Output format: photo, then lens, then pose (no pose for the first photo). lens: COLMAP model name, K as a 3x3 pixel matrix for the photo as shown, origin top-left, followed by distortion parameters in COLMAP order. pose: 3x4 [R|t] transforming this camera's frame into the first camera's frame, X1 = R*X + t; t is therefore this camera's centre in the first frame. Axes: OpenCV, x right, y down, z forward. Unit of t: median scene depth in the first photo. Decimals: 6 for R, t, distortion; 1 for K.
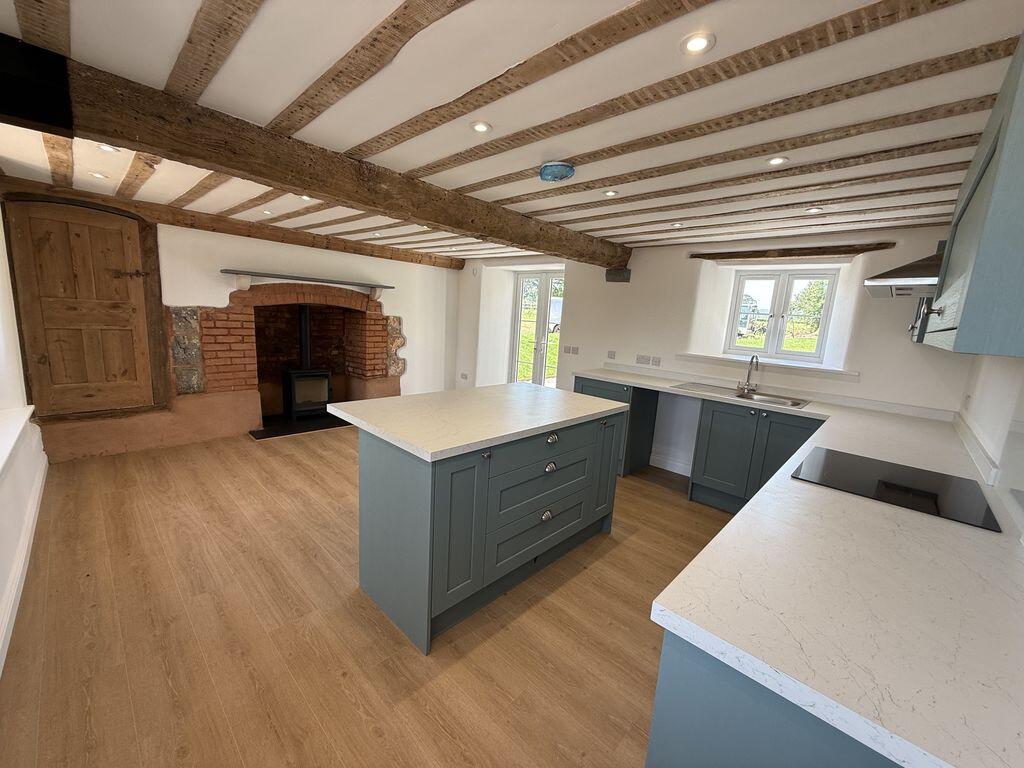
lens RADIAL K [[413.6, 0, 510.8], [0, 413.6, 386.4], [0, 0, 1]] dist [-0.004794, -0.000083]
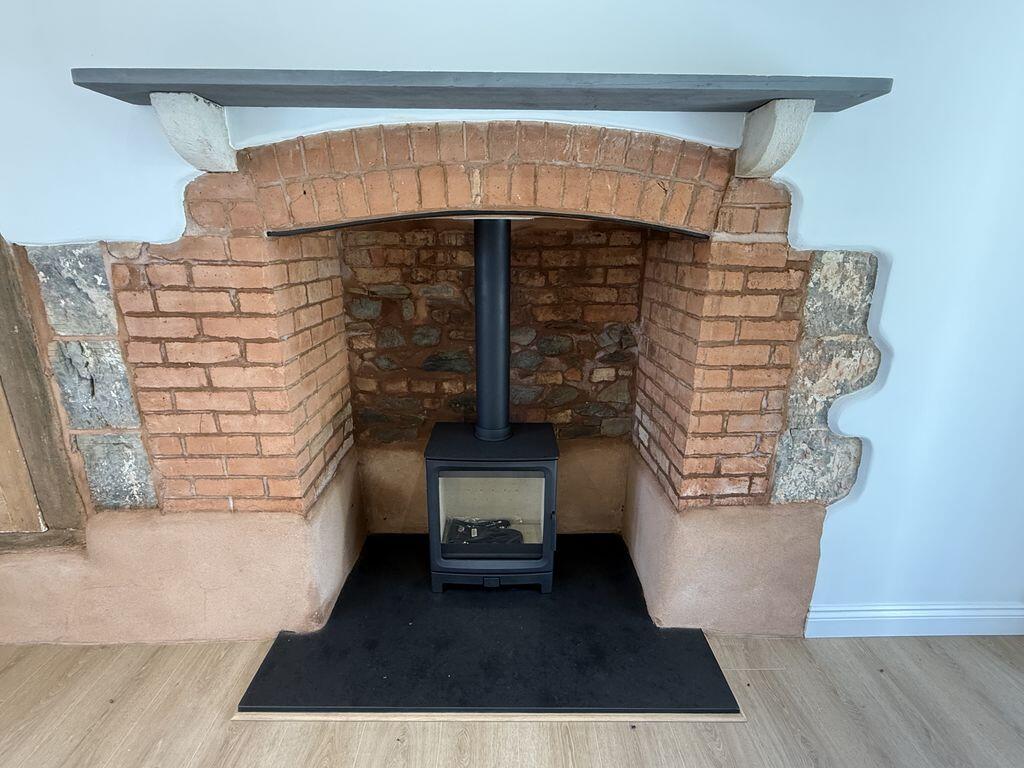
lens RADIAL K [[500.1, 0, 512.9], [0, 500.1, 388.5], [0, 0, 1]] dist [0.009210, 0.000159]
pose [[0.700426, 0.162100, -0.695073, -0.267211], [-0.085157, 0.985891, 0.144110, -0.154189], [0.708627, -0.041748, 0.704348, 0.874371]]
